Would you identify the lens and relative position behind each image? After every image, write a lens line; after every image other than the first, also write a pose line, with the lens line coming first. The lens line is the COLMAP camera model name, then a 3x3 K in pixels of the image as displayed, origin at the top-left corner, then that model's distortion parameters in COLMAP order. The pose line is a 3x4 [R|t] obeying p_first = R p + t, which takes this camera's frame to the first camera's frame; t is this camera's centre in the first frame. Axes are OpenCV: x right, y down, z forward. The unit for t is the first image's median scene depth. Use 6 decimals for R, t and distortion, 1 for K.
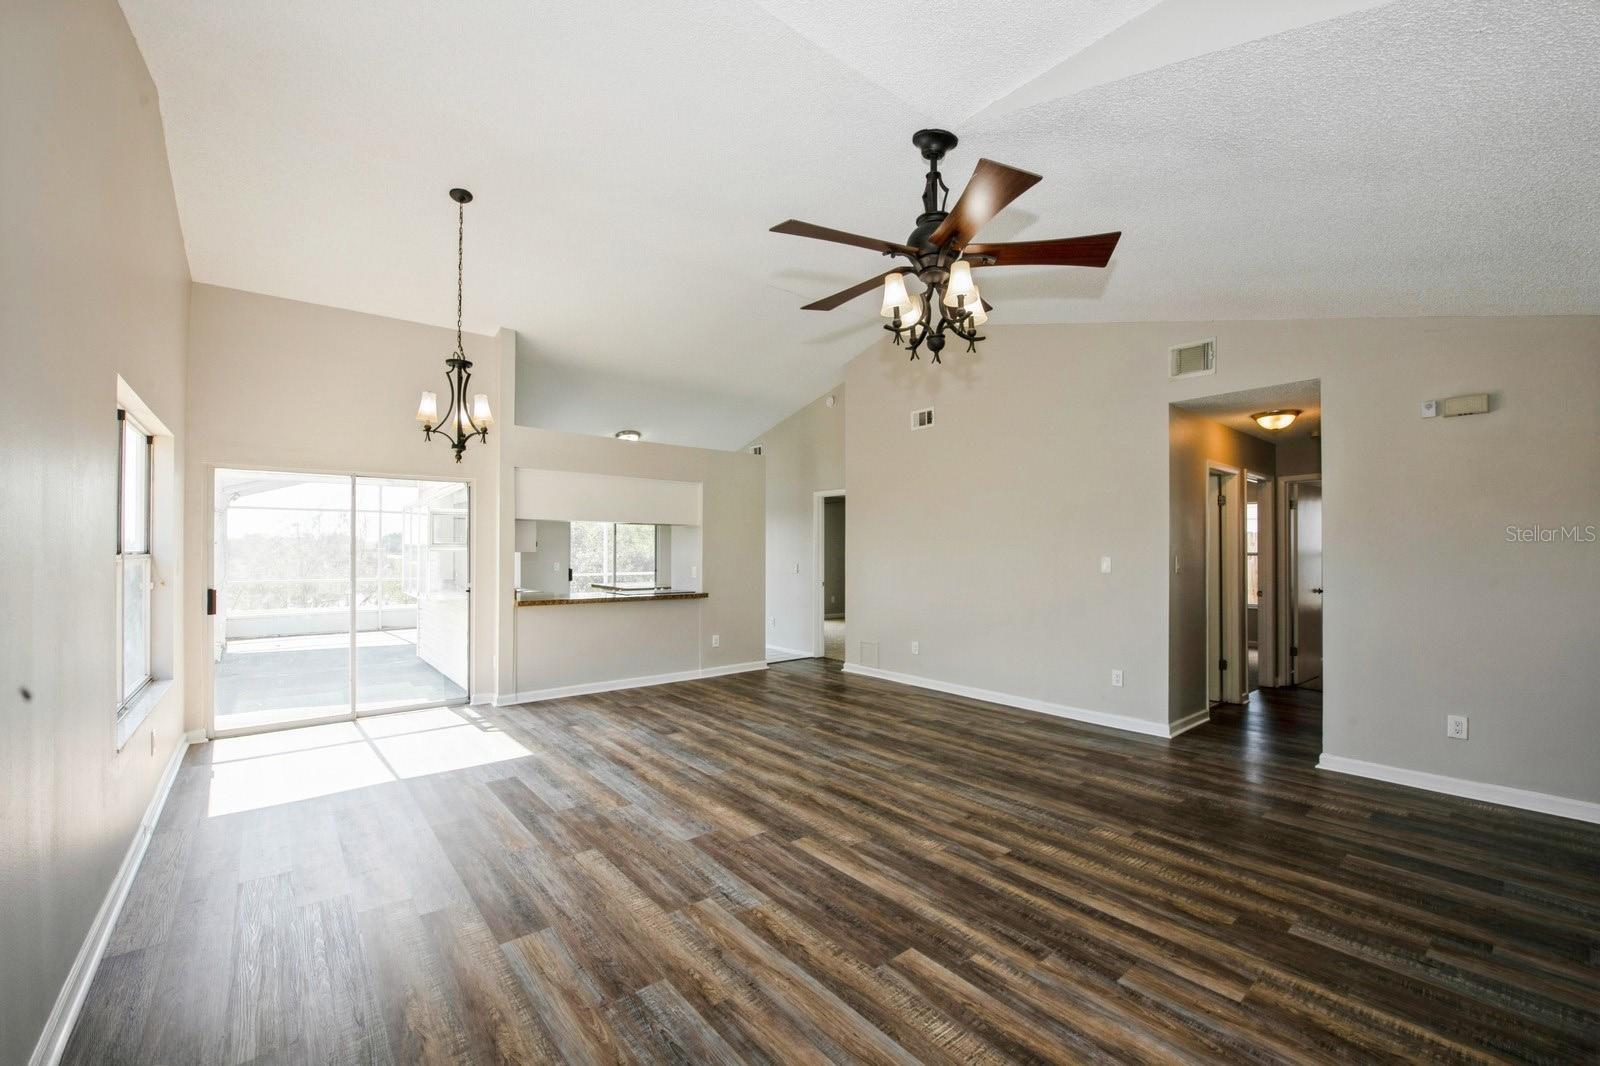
lens RADIAL K [[646.3, 0, 802.4], [0, 646.3, 549.1], [0, 0, 1]] dist [-0.020929, 0.000241]
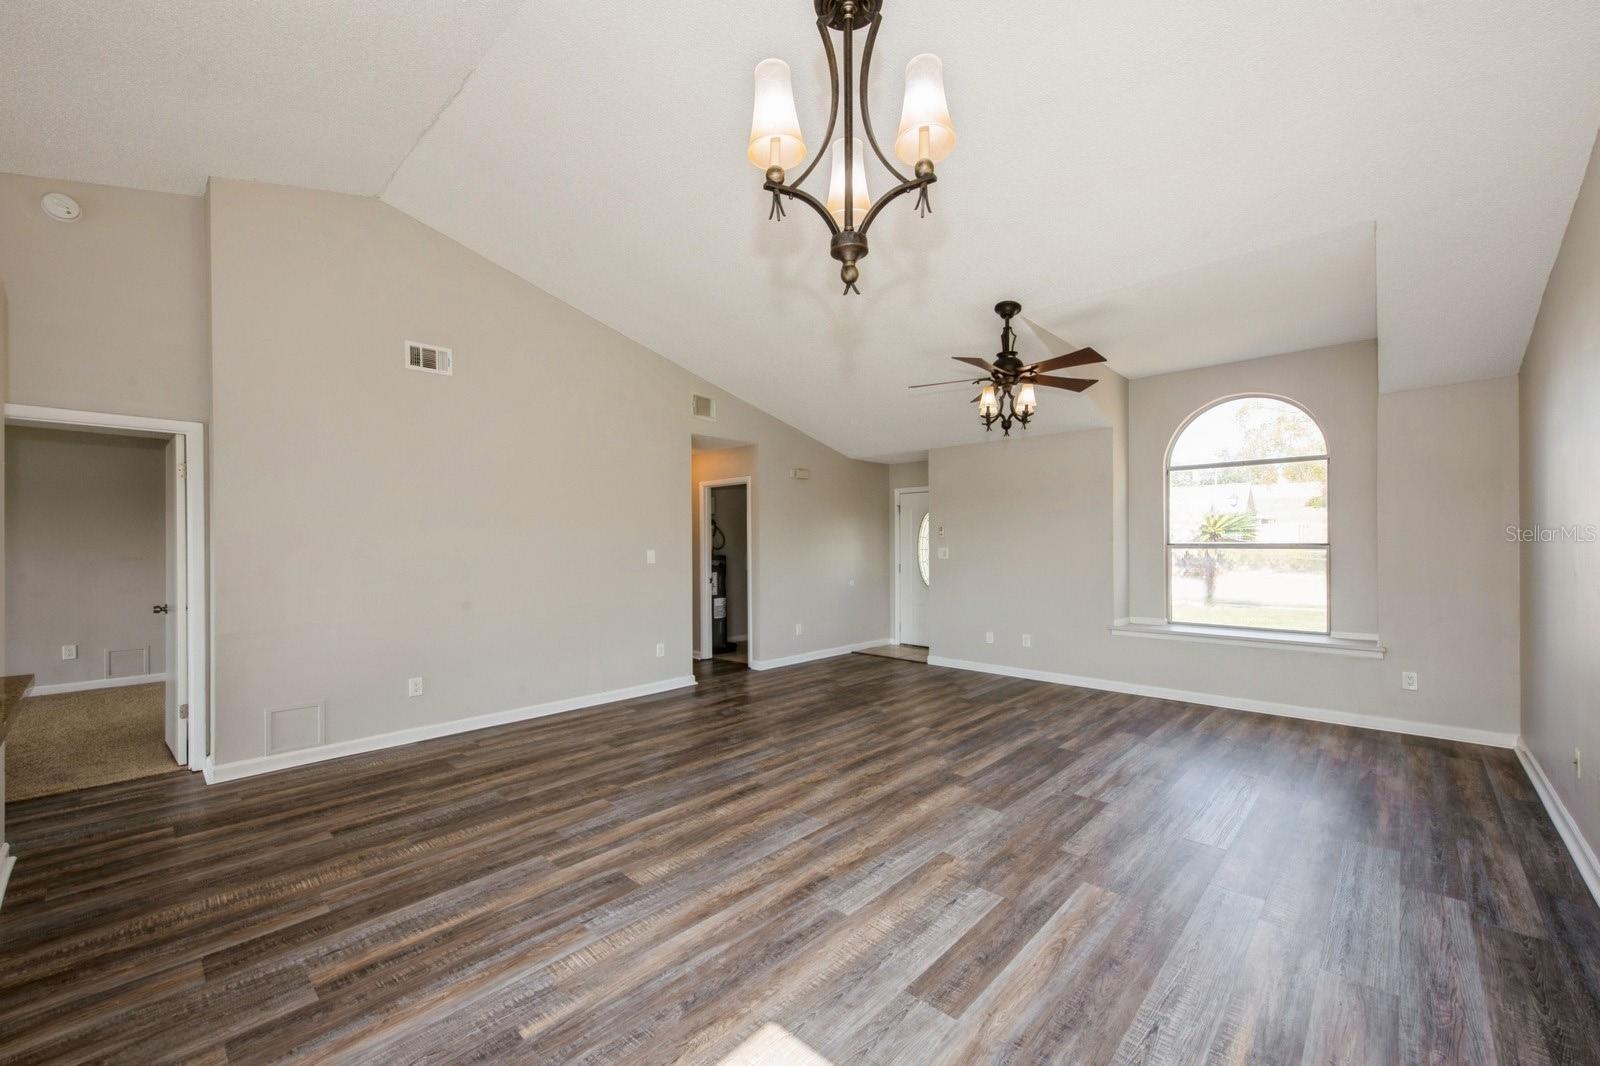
lens RADIAL K [[634.9, 0, 798.7], [0, 634.9, 534.2], [0, 0, 1]] dist [0.007235, -0.000148]
pose [[-0.122798, 0.016096, 0.992301, -0.907166], [0.003523, 0.999869, -0.015783, 0.002643], [-0.992425, 0.001558, -0.122839, 1.104934]]
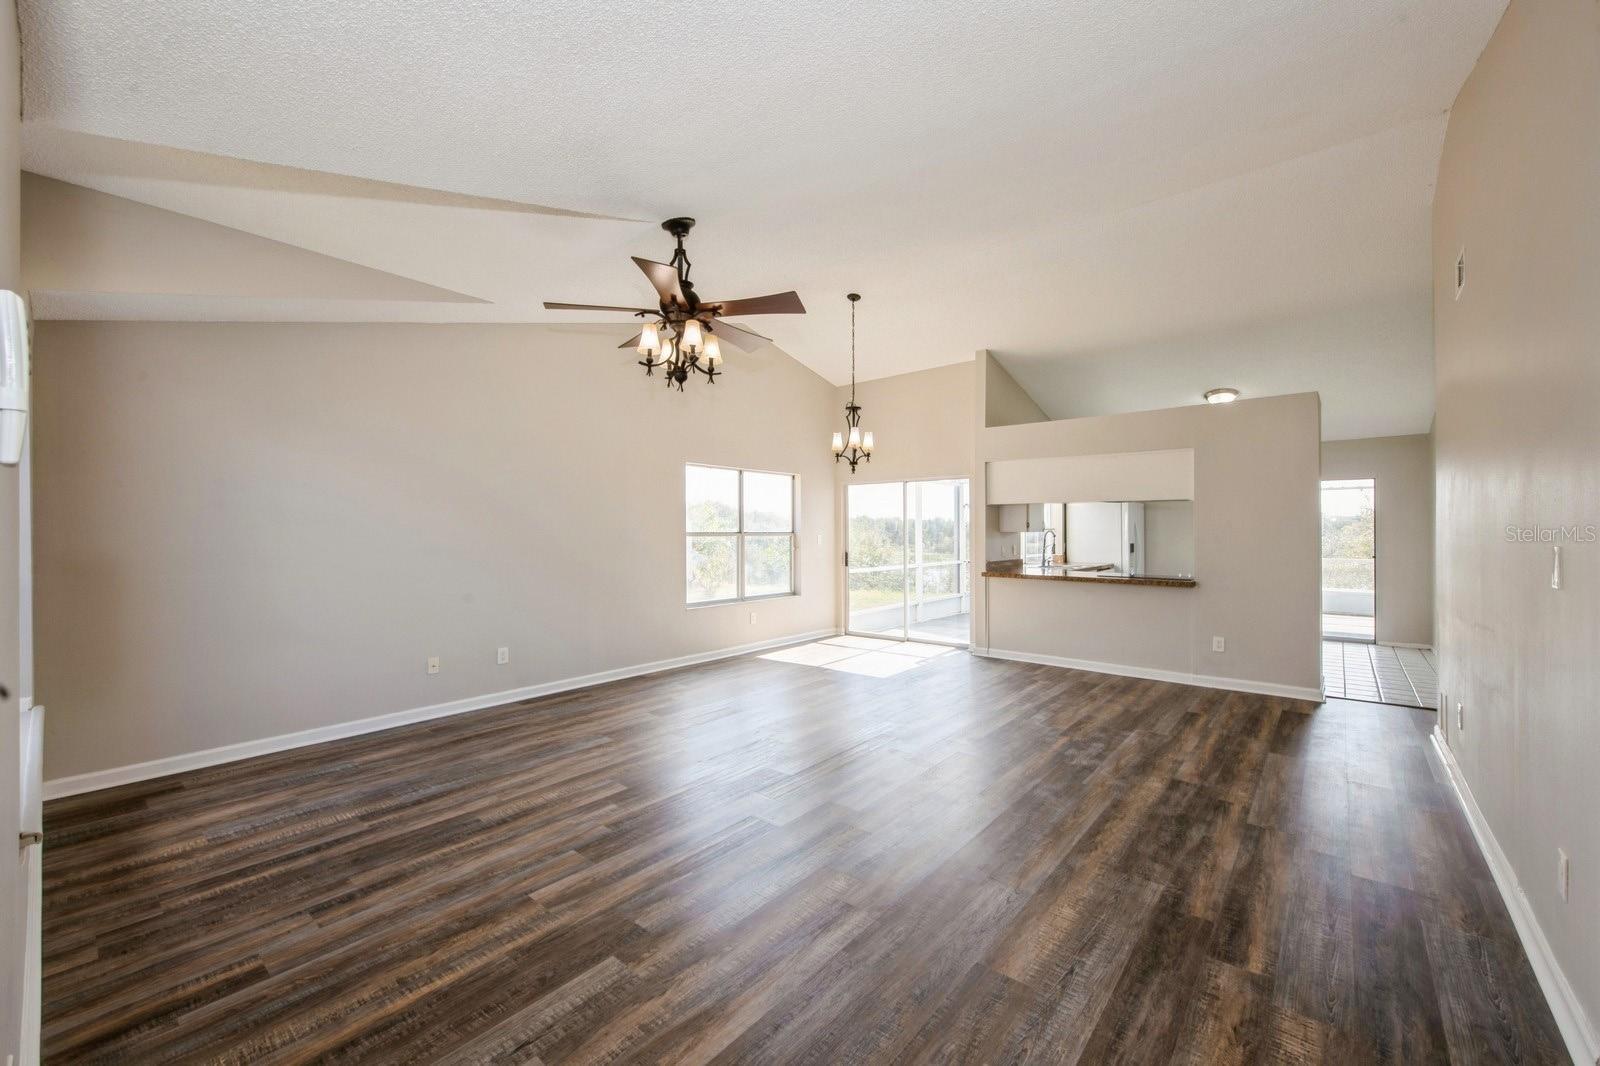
lens RADIAL K [[634.9, 0, 798.7], [0, 634.9, 534.2], [0, 0, 1]] dist [0.007235, -0.000148]
pose [[0.173386, 0.004724, -0.984843, 0.963716], [0.003634, 0.999979, 0.005436, 0.000663], [0.984847, -0.004521, 0.173366, 0.626959]]
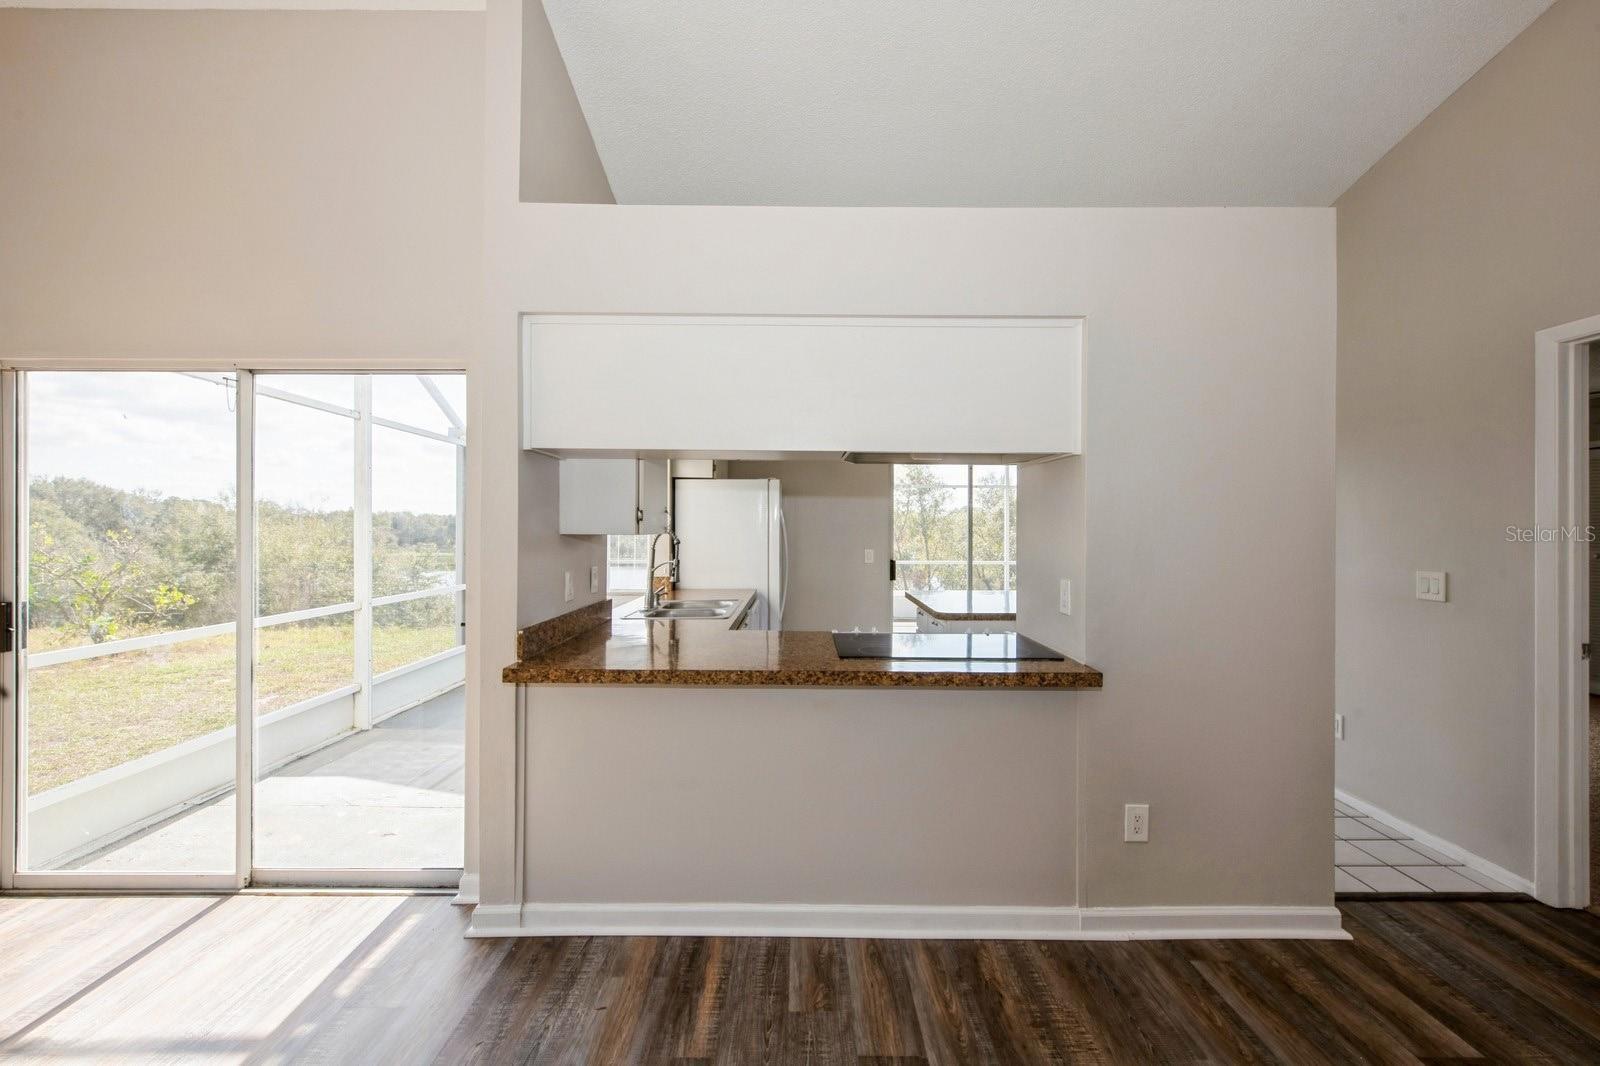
lens RADIAL K [[680.5, 0, 800.0], [0, 680.5, 533.0], [0, 0, 1]] dist [0.008500, 0.000013]
pose [[0.772626, 0.006768, -0.634825, -0.090411], [-0.002674, 0.999969, 0.007407, 0.000030], [0.634856, -0.004025, 0.772620, 1.130650]]
